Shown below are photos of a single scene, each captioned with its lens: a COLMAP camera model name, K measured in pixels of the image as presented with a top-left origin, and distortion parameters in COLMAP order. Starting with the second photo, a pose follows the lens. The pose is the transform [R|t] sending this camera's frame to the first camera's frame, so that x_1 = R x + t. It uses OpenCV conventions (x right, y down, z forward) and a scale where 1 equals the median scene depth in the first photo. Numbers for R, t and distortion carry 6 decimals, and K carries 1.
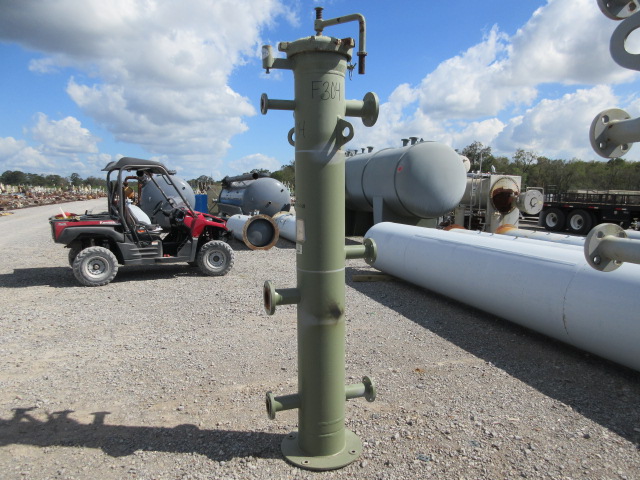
lens RADIAL K [[476.7, 0, 318.8], [0, 476.7, 240.0], [0, 0, 1]] dist [-0.003944, 0.002961]
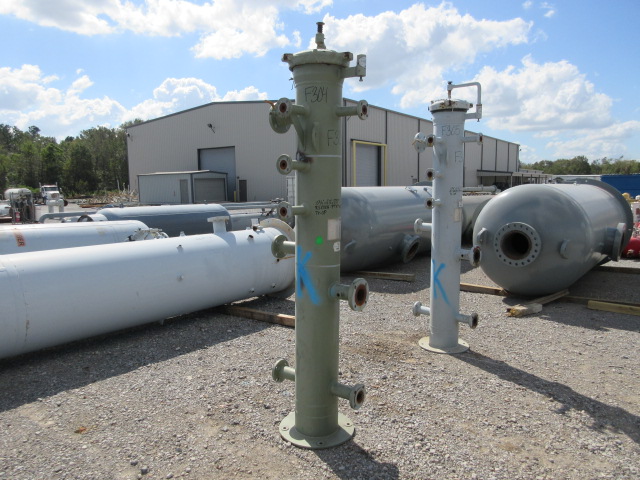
lens RADIAL K [[476.7, 0, 318.8], [0, 476.7, 240.0], [0, 0, 1]] dist [-0.003944, 0.002961]
pose [[-0.520189, -0.111115, 0.846792, -0.351637], [0.091906, 0.978460, 0.184850, -0.075599], [-0.849092, 0.173982, -0.498772, 0.594766]]
